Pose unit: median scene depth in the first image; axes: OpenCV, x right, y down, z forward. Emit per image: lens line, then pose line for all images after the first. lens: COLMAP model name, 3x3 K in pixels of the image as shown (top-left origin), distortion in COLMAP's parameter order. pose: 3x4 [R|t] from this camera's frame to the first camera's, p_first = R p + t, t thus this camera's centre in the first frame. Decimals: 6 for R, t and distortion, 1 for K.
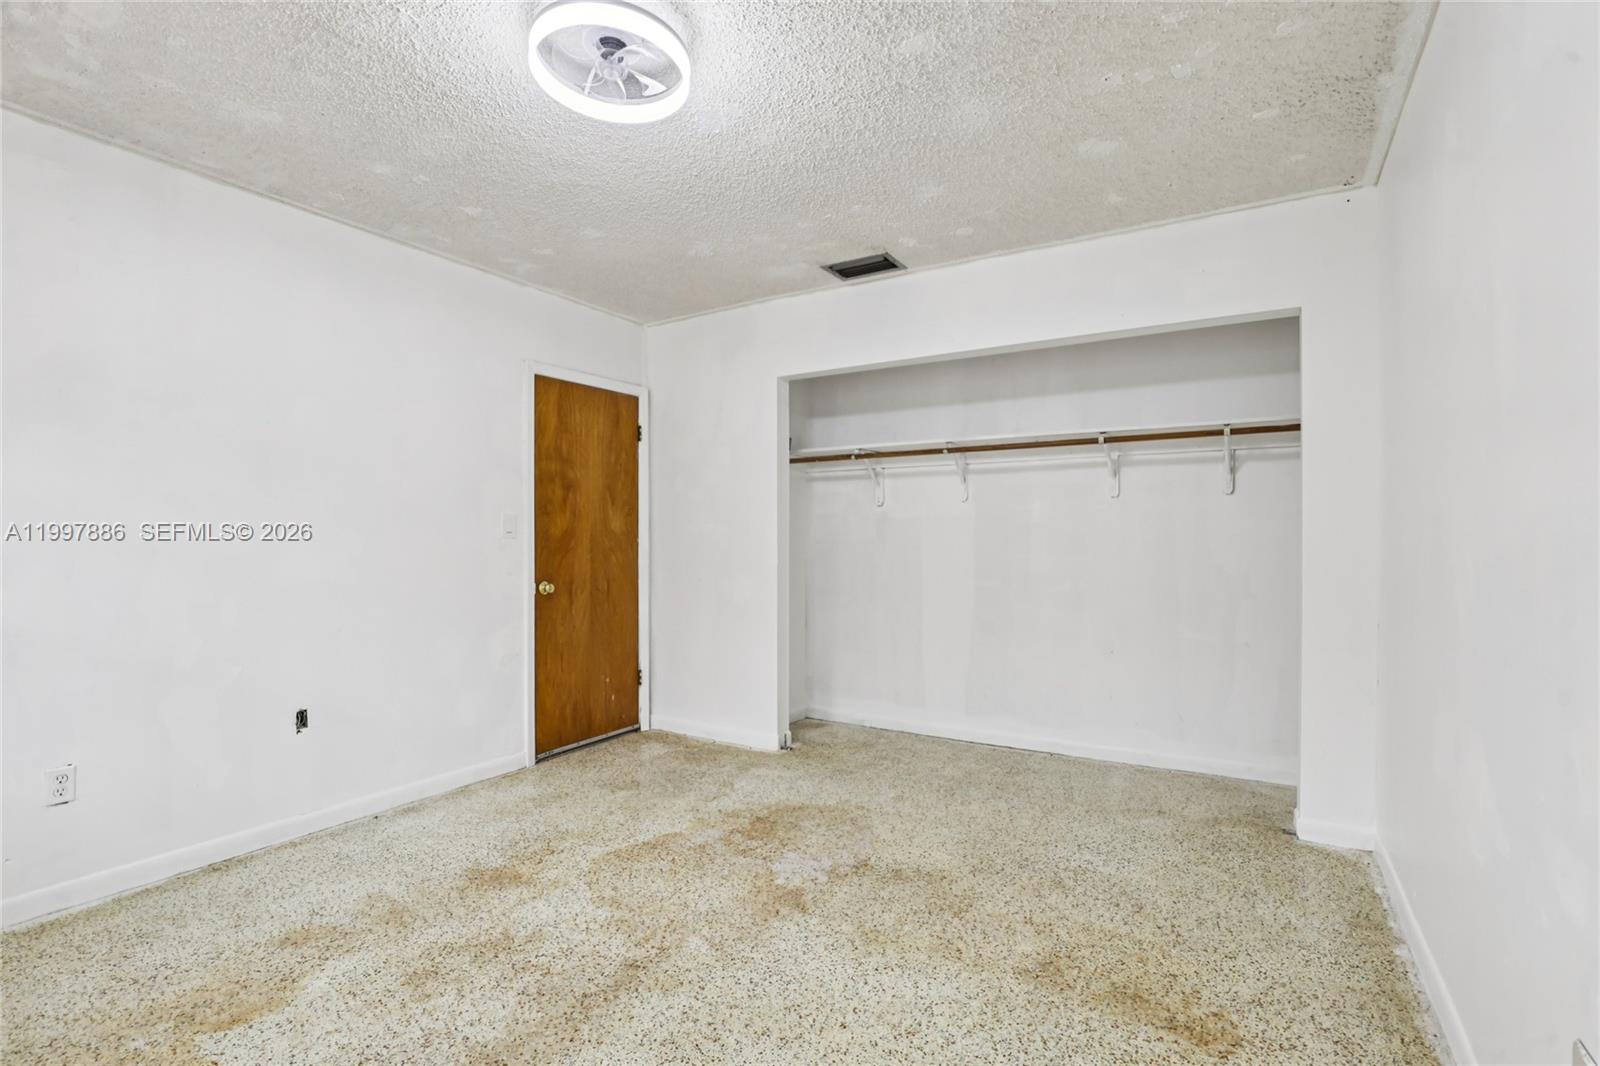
lens RADIAL K [[743.9, 0, 815.6], [0, 743.9, 540.5], [0, 0, 1]] dist [-0.037237, 0.008245]
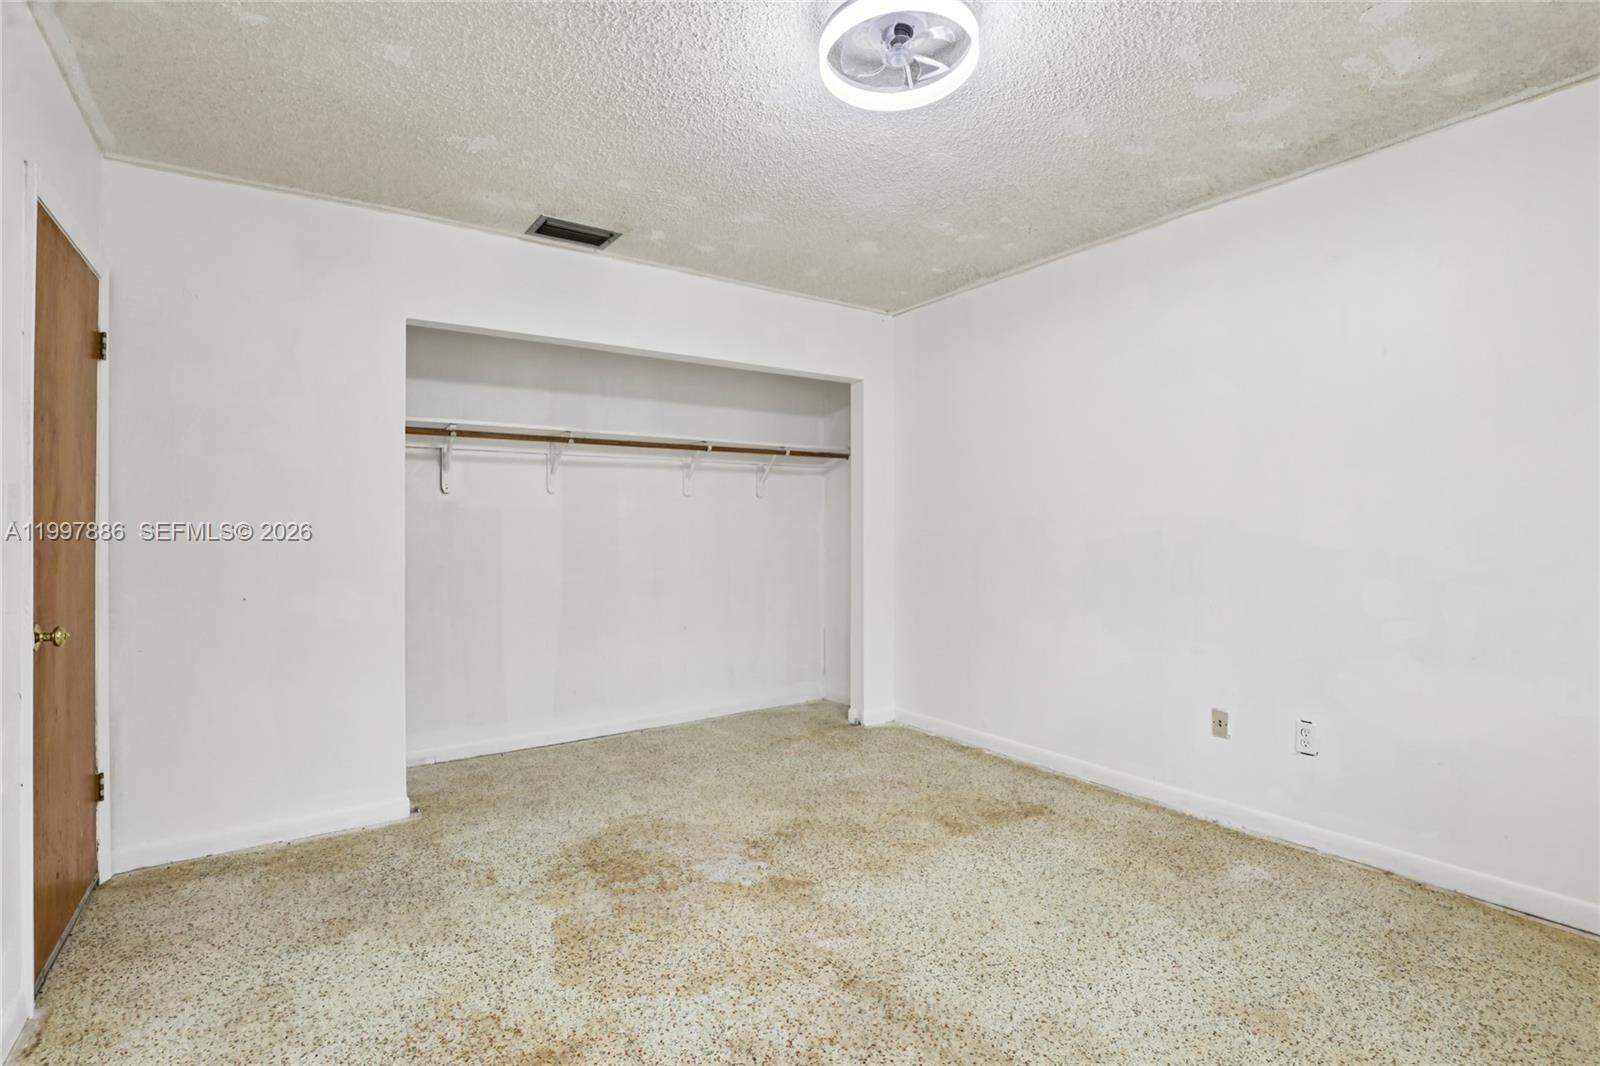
lens RADIAL K [[743.9, 0, 804.2], [0, 743.9, 528.4], [0, 0, 1]] dist [-0.037237, 0.008245]
pose [[0.407591, 0.000183, 0.913165, -0.790209], [0.009644, 0.999943, -0.004505, -0.000528], [-0.913114, 0.010642, 0.407566, 0.461942]]
